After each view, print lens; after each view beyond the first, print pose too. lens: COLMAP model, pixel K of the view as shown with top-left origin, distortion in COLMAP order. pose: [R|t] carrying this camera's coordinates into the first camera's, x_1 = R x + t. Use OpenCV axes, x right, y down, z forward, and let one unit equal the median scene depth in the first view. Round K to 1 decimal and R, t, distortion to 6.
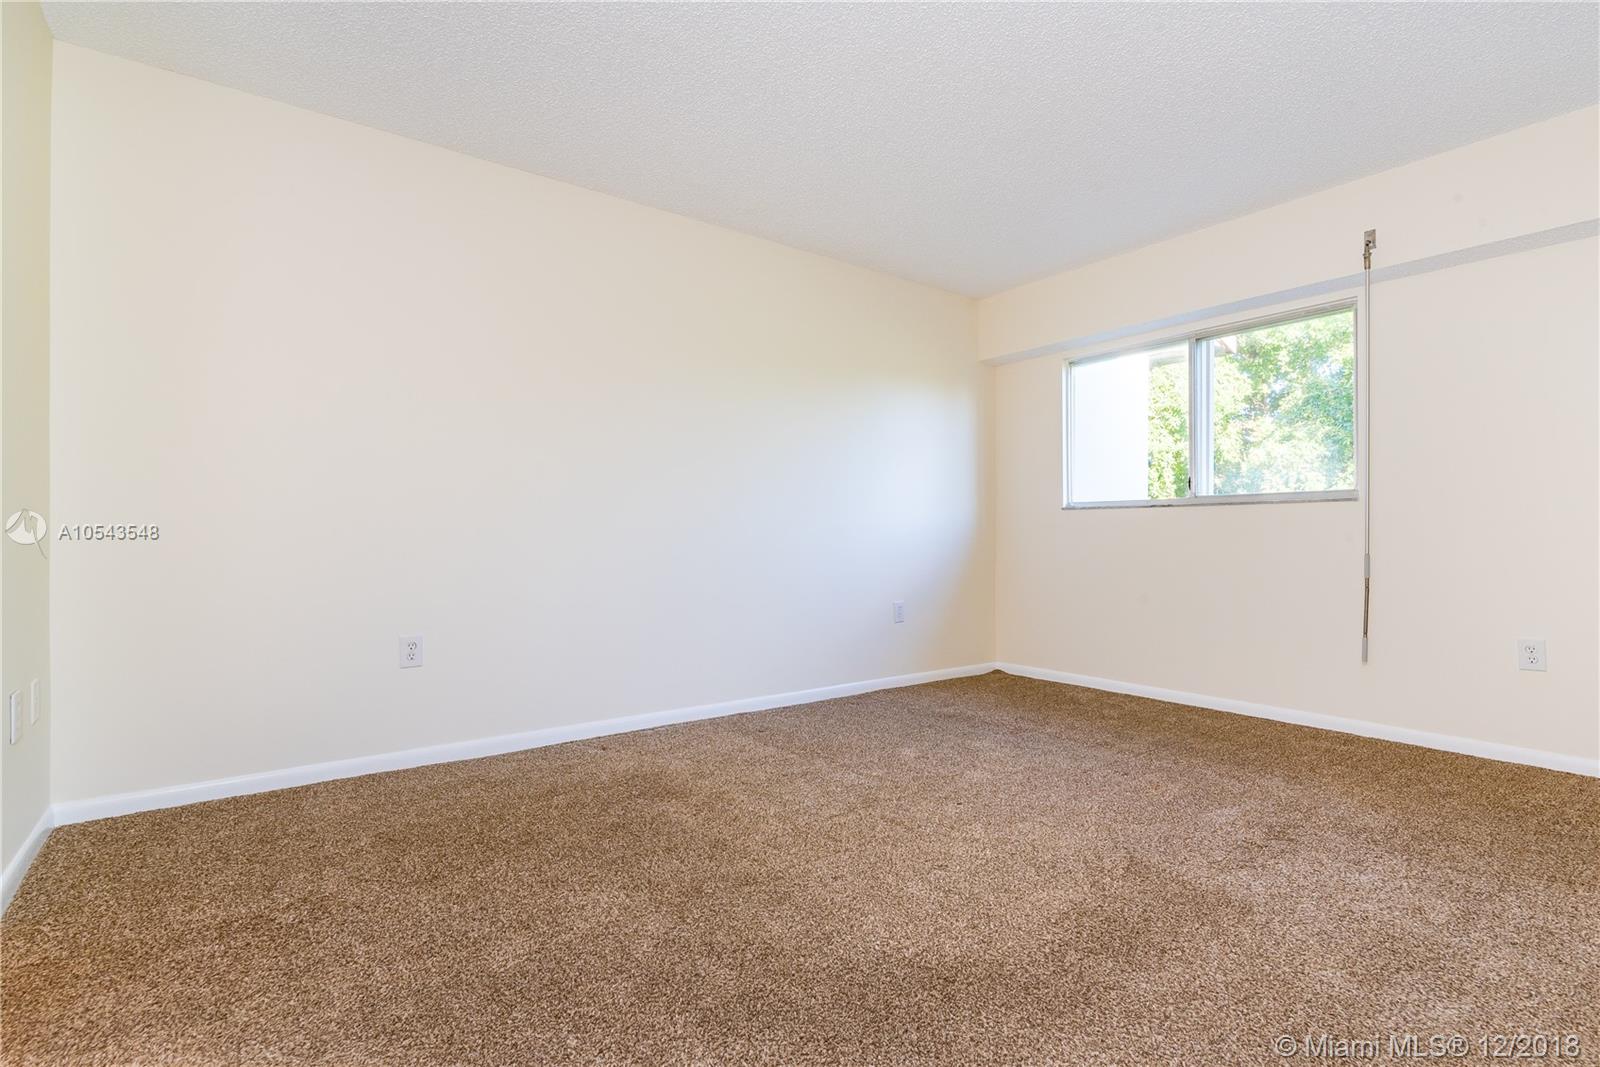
lens RADIAL K [[770.4, 0, 807.8], [0, 770.4, 531.4], [0, 0, 1]] dist [-0.003281, 0.000524]
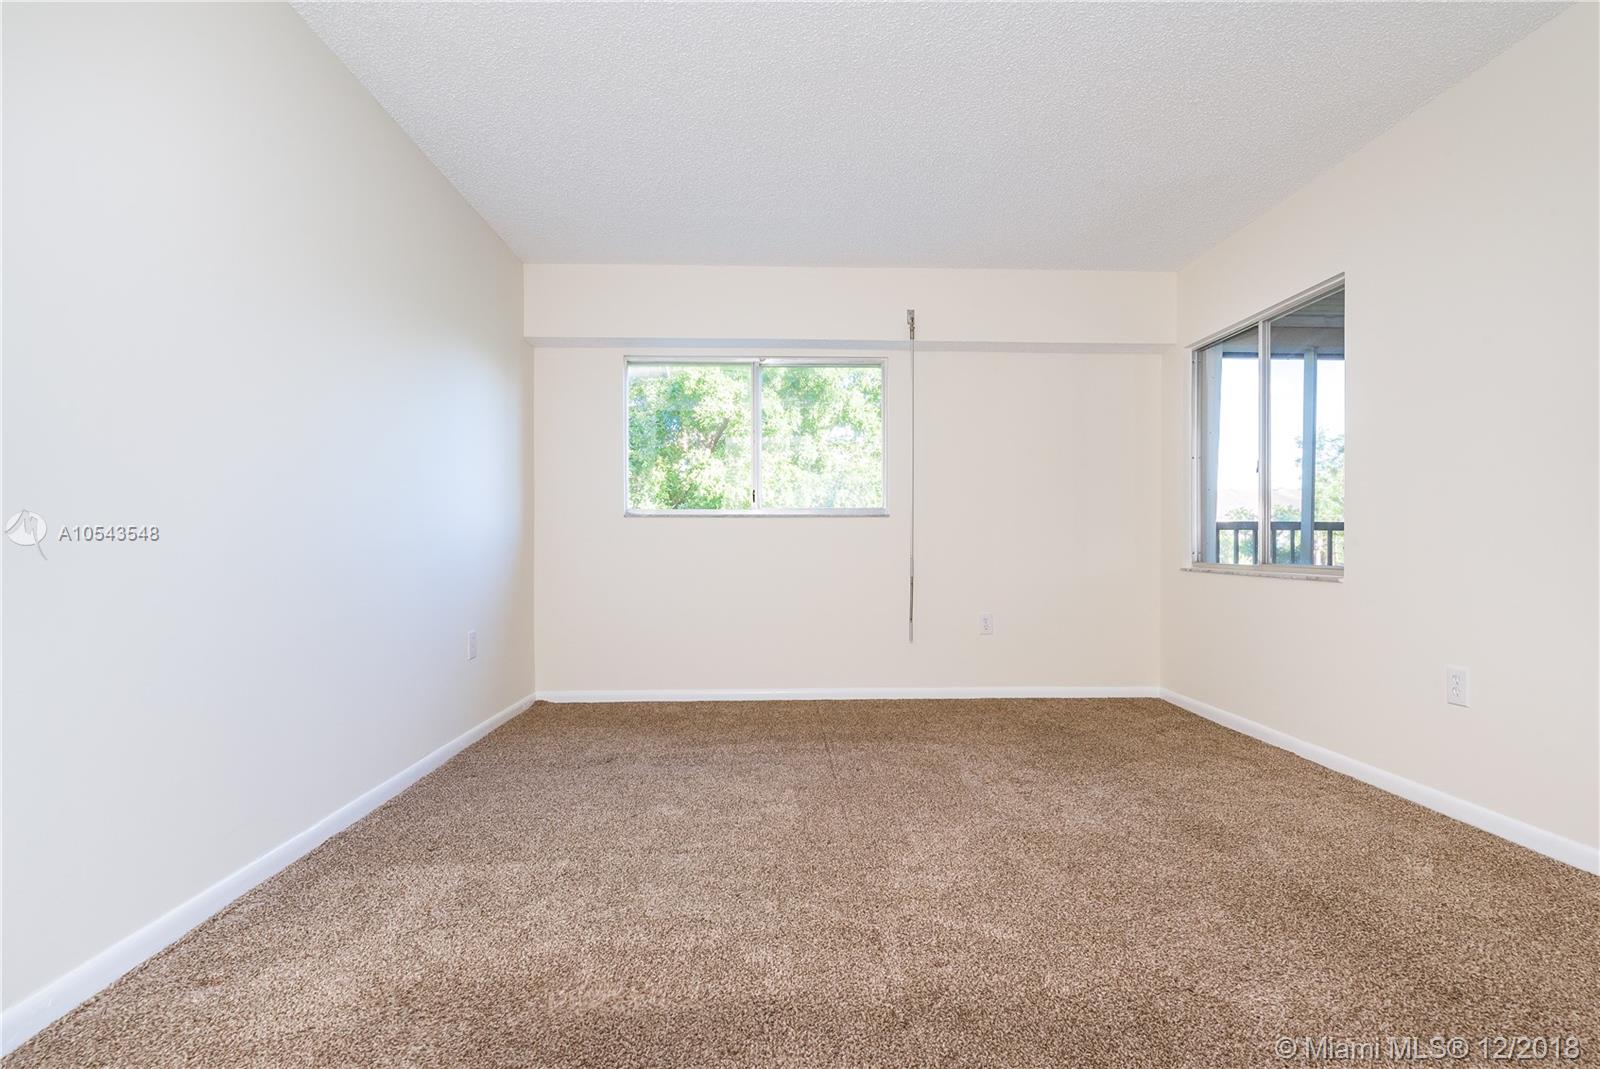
lens RADIAL K [[770.4, 0, 803.3], [0, 770.4, 537.4], [0, 0, 1]] dist [-0.003281, 0.000524]
pose [[0.567114, 0.003545, 0.823631, -0.452373], [-0.001996, 0.999994, -0.002930, -0.000949], [-0.823637, 0.000018, 0.567118, 0.411132]]
